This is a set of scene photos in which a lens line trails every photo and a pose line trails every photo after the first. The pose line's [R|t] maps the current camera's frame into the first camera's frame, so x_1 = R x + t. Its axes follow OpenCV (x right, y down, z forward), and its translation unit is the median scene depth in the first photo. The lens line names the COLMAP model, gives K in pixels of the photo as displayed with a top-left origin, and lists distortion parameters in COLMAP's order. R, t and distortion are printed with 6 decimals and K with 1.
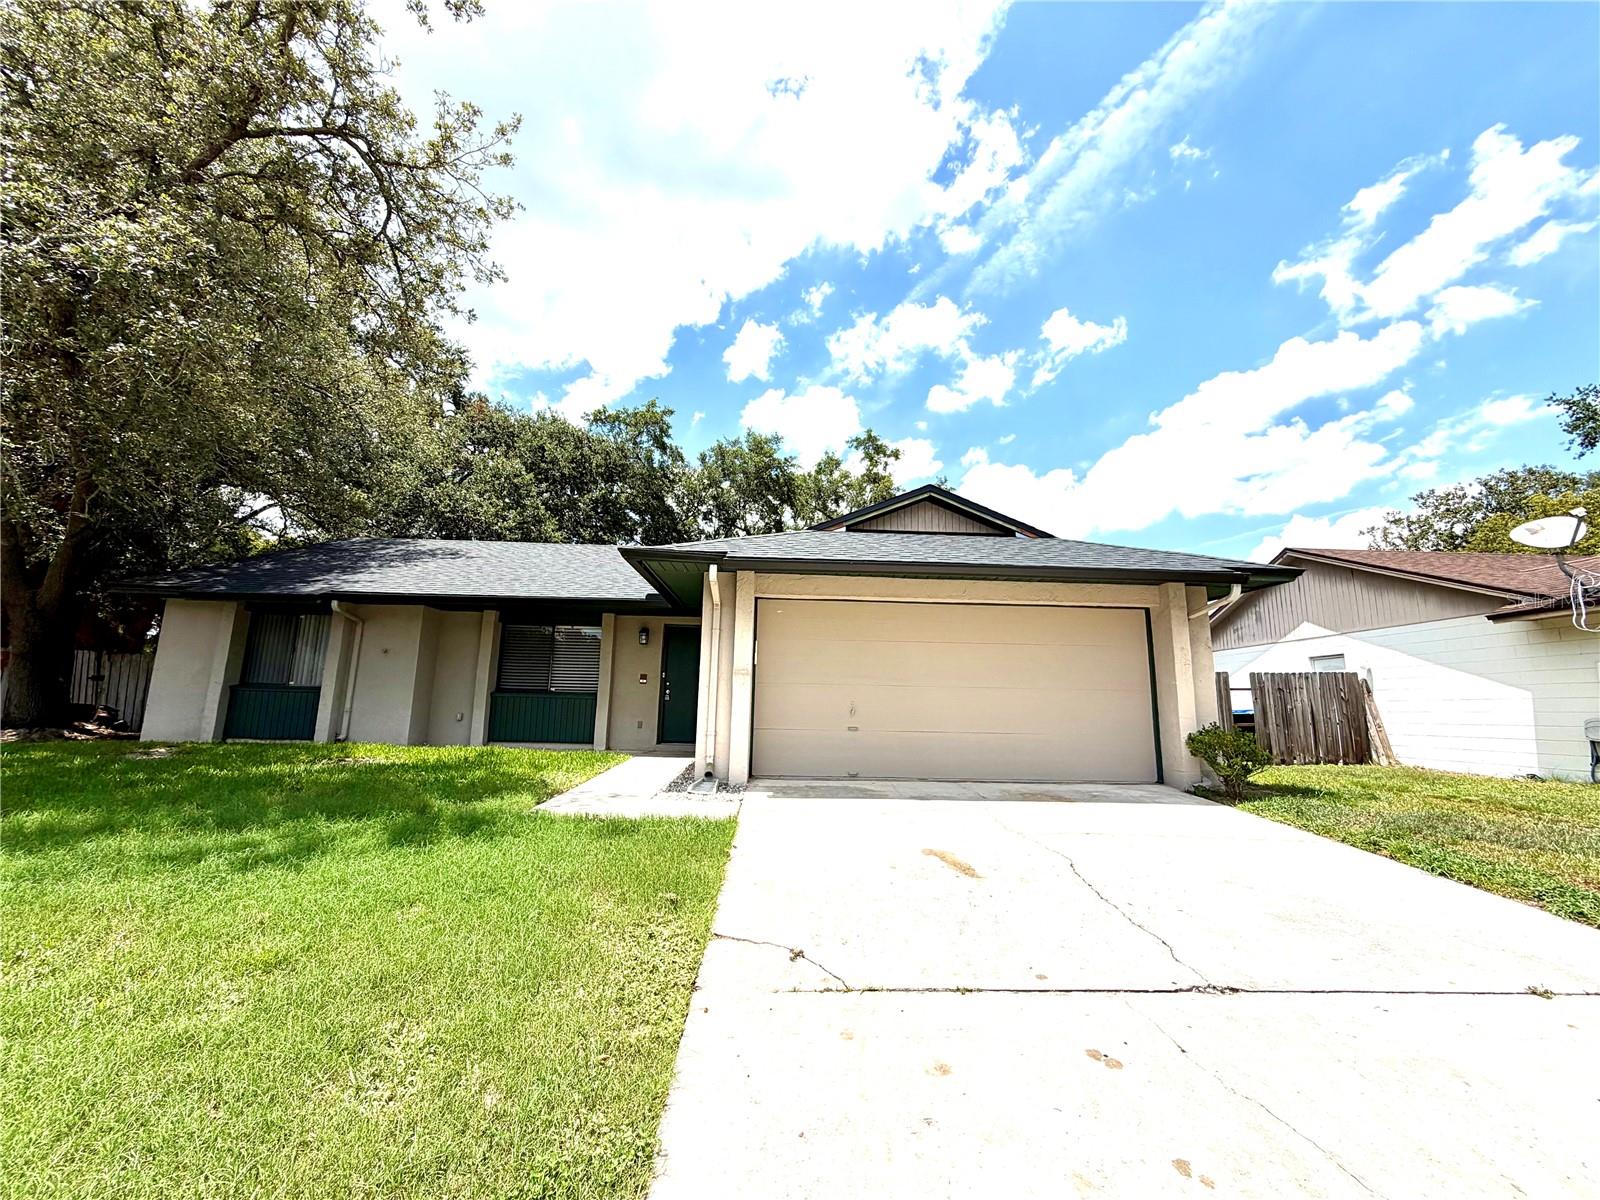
lens RADIAL K [[642.0, 0, 789.0], [0, 642.0, 599.7], [0, 0, 1]] dist [-0.001264, 0.001280]
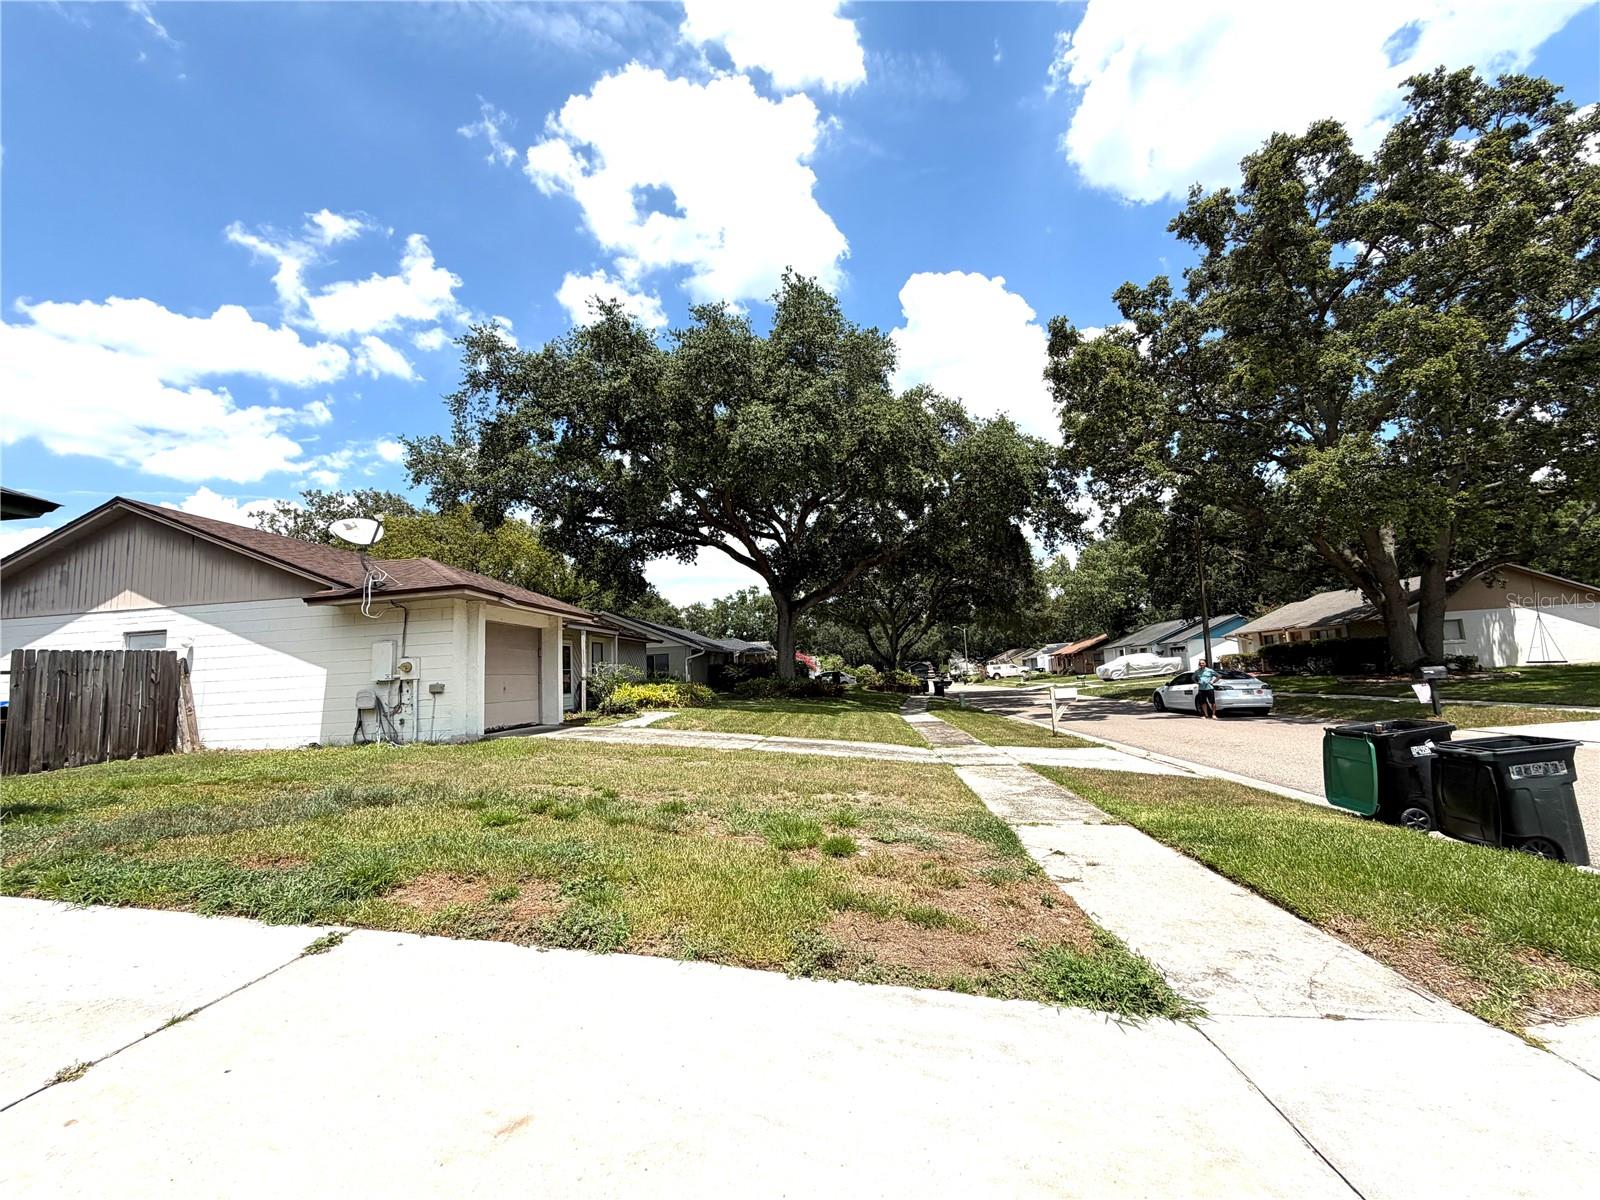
lens RADIAL K [[642.0, 0, 790.2], [0, 642.0, 606.4], [0, 0, 1]] dist [-0.001264, 0.001280]
pose [[0.144015, 0.082534, 0.986128, 0.051237], [-0.117978, 0.990840, -0.065699, 0.004218], [-0.982518, -0.106880, 0.152434, 0.016049]]
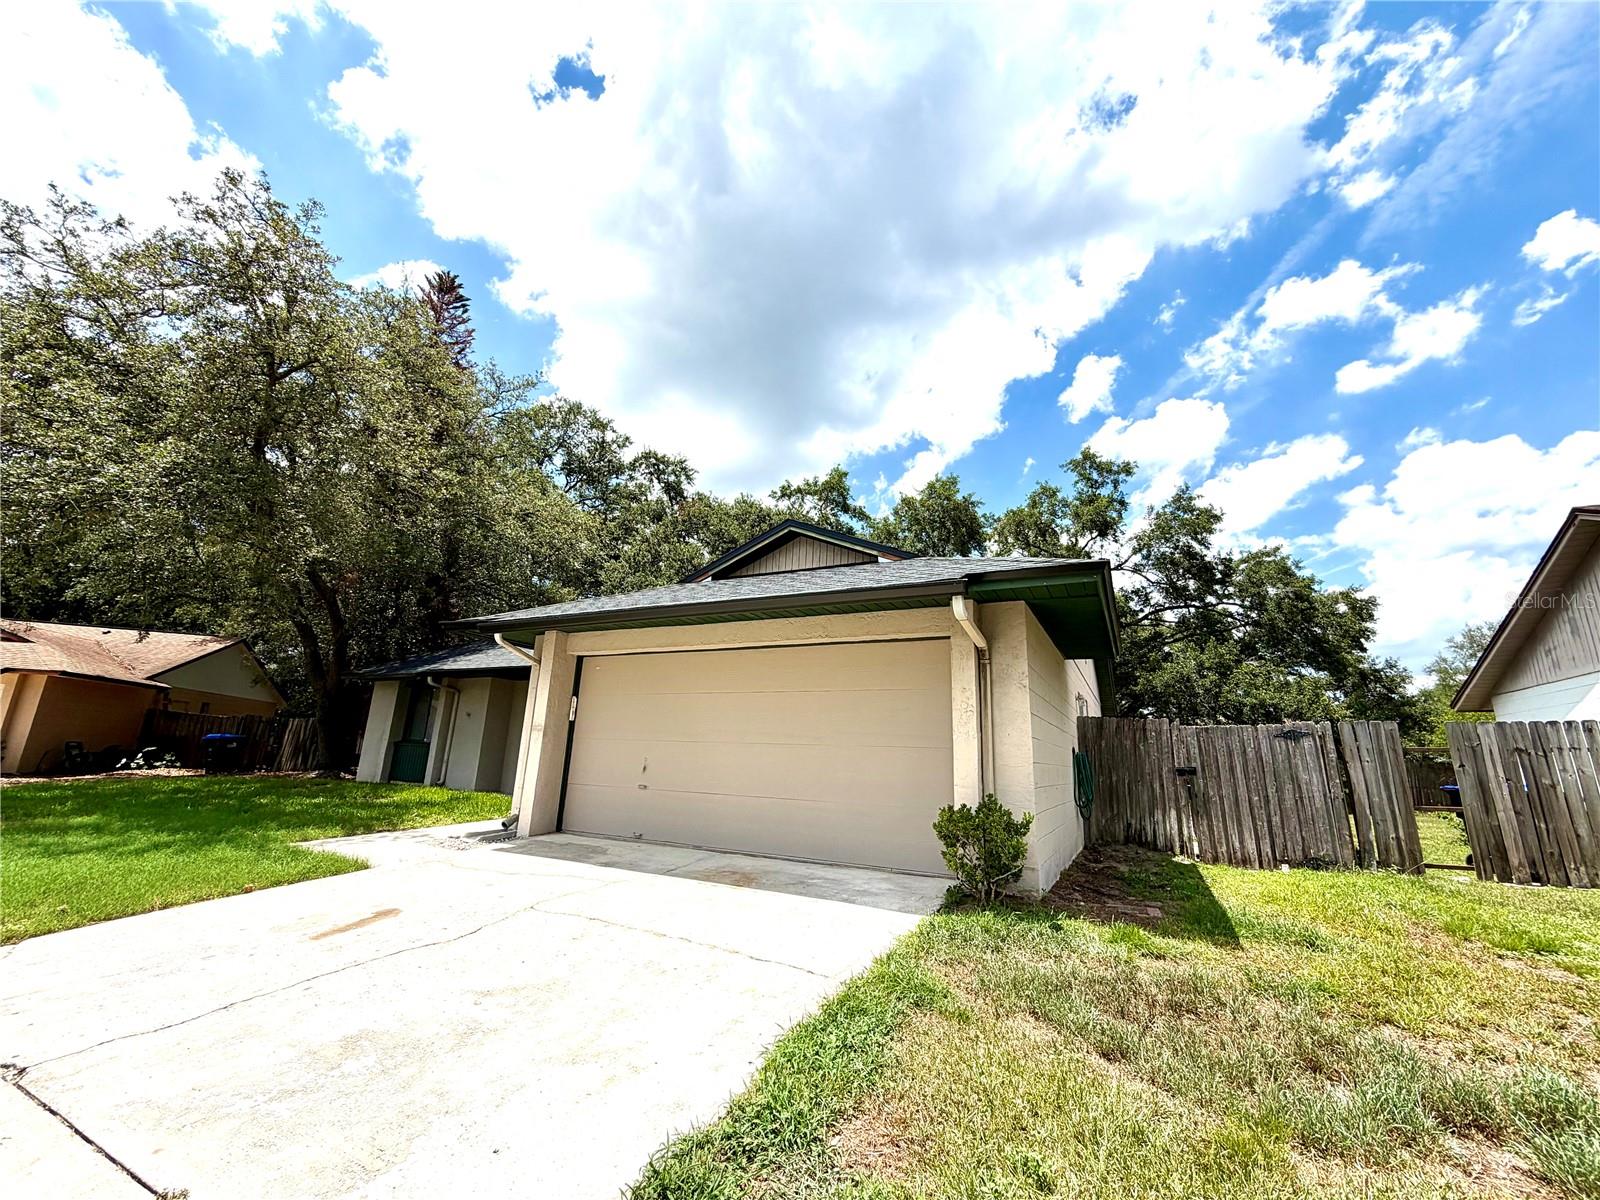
lens RADIAL K [[642.0, 0, 806.1], [0, 642.0, 592.3], [0, 0, 1]] dist [-0.001264, 0.001280]
pose [[0.866456, -0.113391, -0.486206, 0.200828], [0.062842, 0.990891, -0.119103, 0.010643], [0.495283, 0.072643, 0.865689, 0.067070]]
